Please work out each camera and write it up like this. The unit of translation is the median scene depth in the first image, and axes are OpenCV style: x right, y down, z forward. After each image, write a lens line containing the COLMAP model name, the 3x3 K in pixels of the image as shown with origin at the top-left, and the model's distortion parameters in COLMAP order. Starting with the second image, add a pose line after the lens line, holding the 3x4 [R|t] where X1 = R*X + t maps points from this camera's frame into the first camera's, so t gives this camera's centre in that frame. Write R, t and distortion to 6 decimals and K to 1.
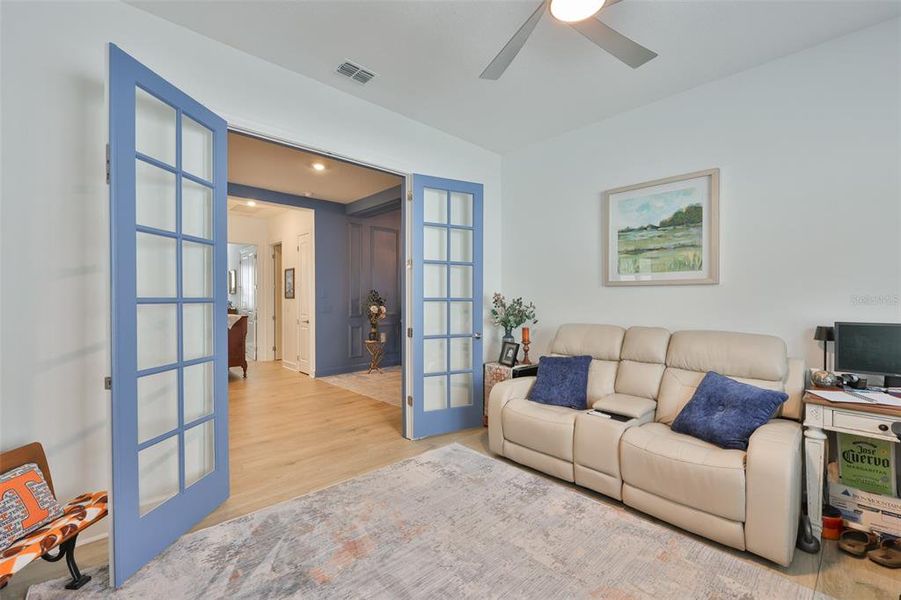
lens RADIAL K [[381.5, 0, 449.5], [0, 381.5, 298.8], [0, 0, 1]] dist [-0.000405, 0.000037]
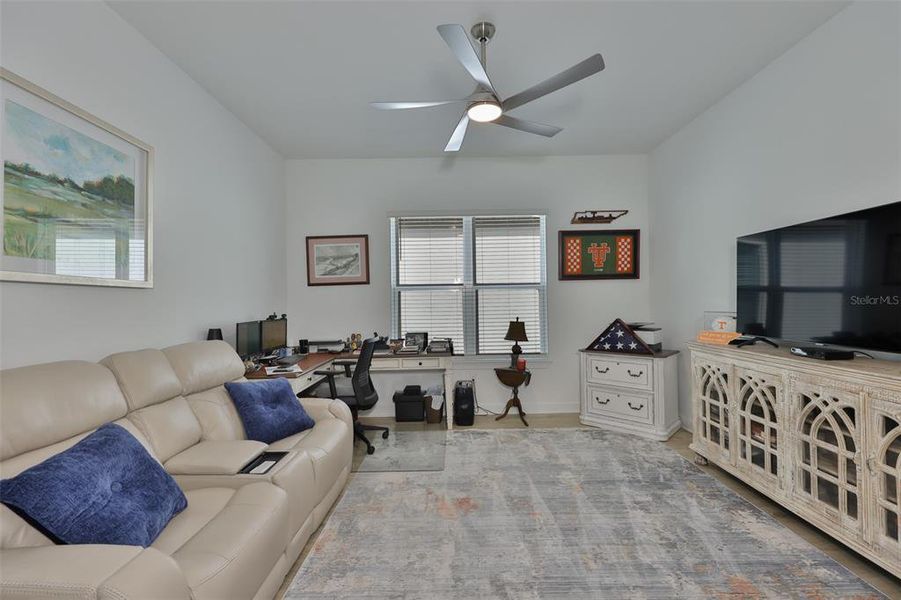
lens RADIAL K [[381.5, 0, 449.5], [0, 381.5, 298.8], [0, 0, 1]] dist [-0.000405, 0.000037]
pose [[-0.728715, 0.017300, 0.684599, -0.297779], [0.015843, 0.999839, -0.008402, 0.000058], [-0.684634, 0.004723, -0.728872, 1.080289]]
